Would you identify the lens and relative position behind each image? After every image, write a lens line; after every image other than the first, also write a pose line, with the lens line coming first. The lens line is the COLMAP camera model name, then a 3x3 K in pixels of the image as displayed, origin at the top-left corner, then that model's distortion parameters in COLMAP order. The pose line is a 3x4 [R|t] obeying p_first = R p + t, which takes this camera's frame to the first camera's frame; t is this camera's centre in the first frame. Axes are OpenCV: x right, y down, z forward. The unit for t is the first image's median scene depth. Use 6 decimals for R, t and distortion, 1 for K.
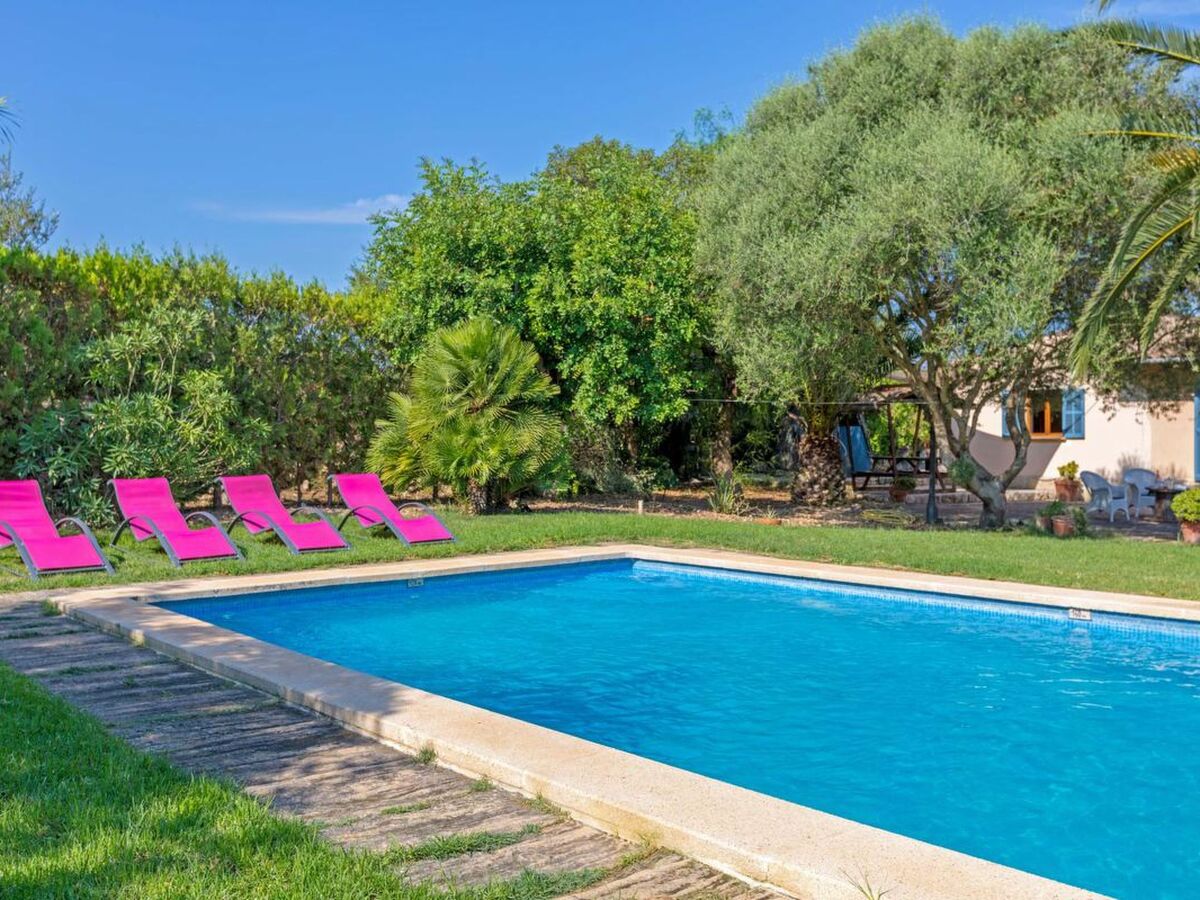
lens RADIAL K [[1166.4, 0, 623.0], [0, 1166.4, 435.6], [0, 0, 1]] dist [-0.021782, 0.000000]
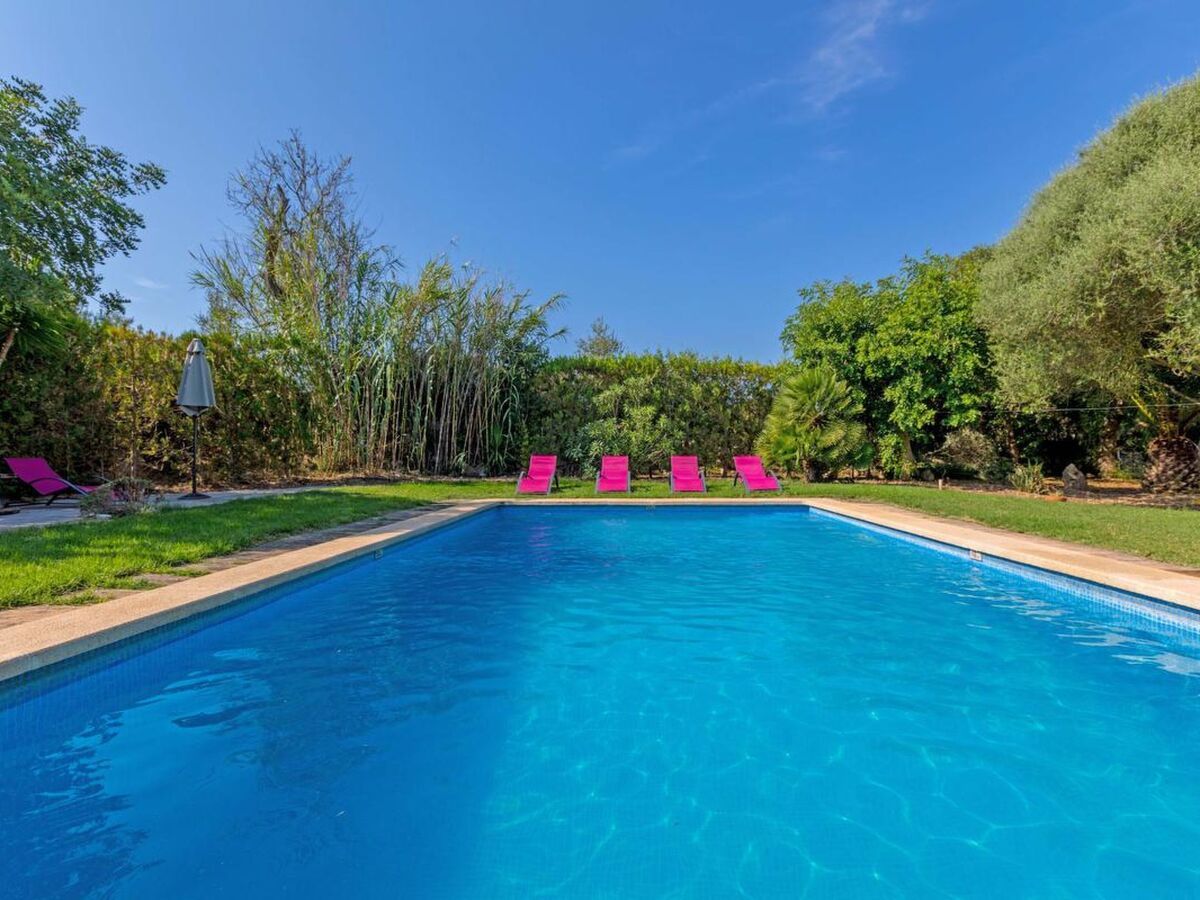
lens RADIAL K [[599.6, 0, 606.1], [0, 599.6, 450.2], [0, 0, 1]] dist [-0.005906, 0.001744]
pose [[0.720977, -0.008895, -0.692902, 0.278262], [0.002029, 0.999940, -0.010725, 0.029229], [0.692956, 0.006326, 0.720952, 0.169689]]
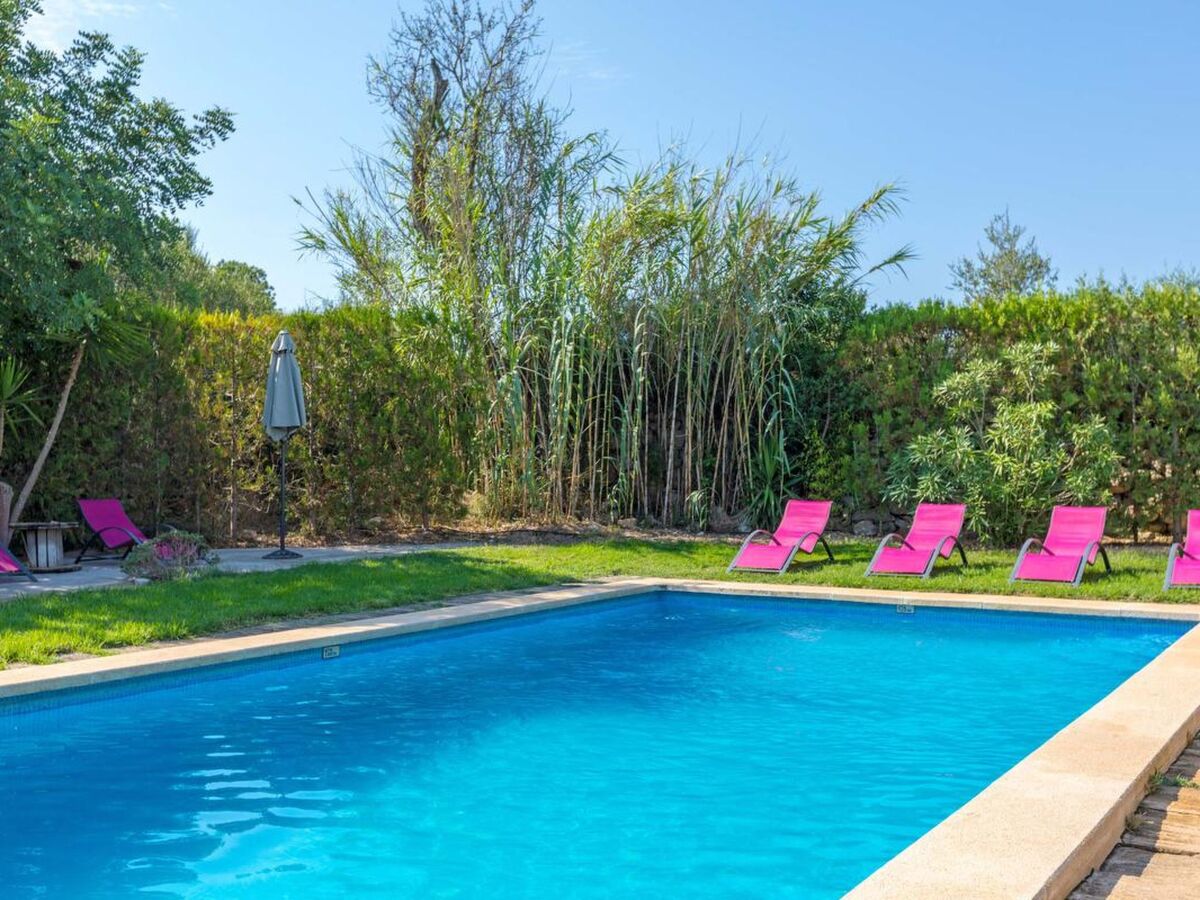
lens RADIAL K [[1299.4, 0, 603.7], [0, 1299.4, 449.0], [0, 0, 1]] dist [-0.004874, 0.000000]
pose [[0.305427, -0.009657, -0.952167, 0.529487], [-0.004951, 0.999919, -0.011730, 0.000664], [0.952203, 0.008297, 0.305354, 0.259138]]
